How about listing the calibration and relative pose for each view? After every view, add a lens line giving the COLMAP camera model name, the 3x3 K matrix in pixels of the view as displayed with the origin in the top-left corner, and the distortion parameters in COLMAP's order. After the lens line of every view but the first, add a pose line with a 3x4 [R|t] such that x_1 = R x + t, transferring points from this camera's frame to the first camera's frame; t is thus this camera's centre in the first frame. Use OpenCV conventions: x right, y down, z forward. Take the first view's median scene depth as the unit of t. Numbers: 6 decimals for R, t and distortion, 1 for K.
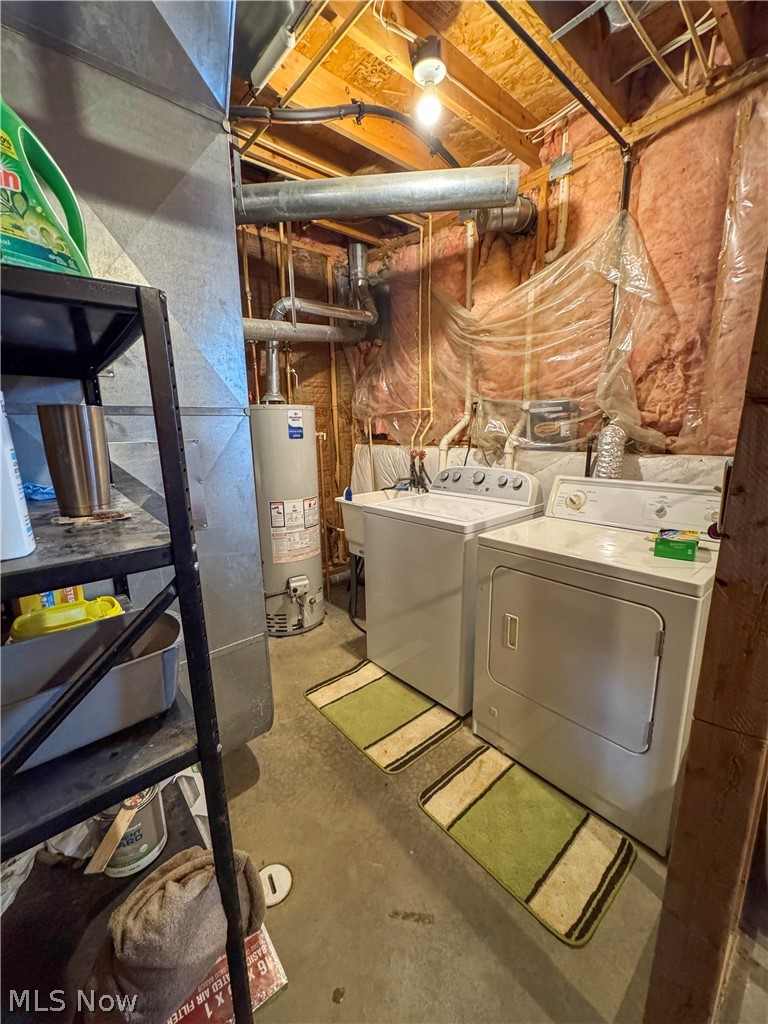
lens RADIAL K [[414.6, 0, 381.8], [0, 414.6, 512.0], [0, 0, 1]] dist [-0.000480, 0.000021]
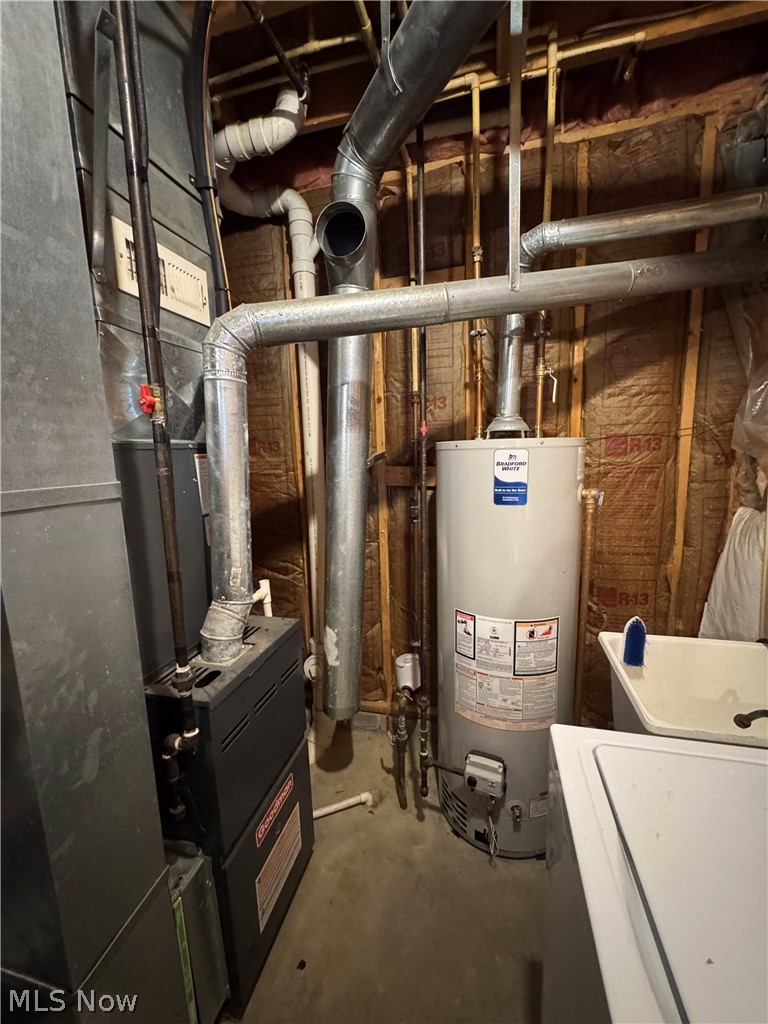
lens RADIAL K [[414.6, 0, 382.6], [0, 414.6, 513.8], [0, 0, 1]] dist [-0.000480, 0.000021]
pose [[0.564413, 0.121485, -0.816505, 0.117554], [-0.148087, 0.987967, 0.044631, -0.155753], [0.812101, 0.095723, 0.575611, 0.546012]]
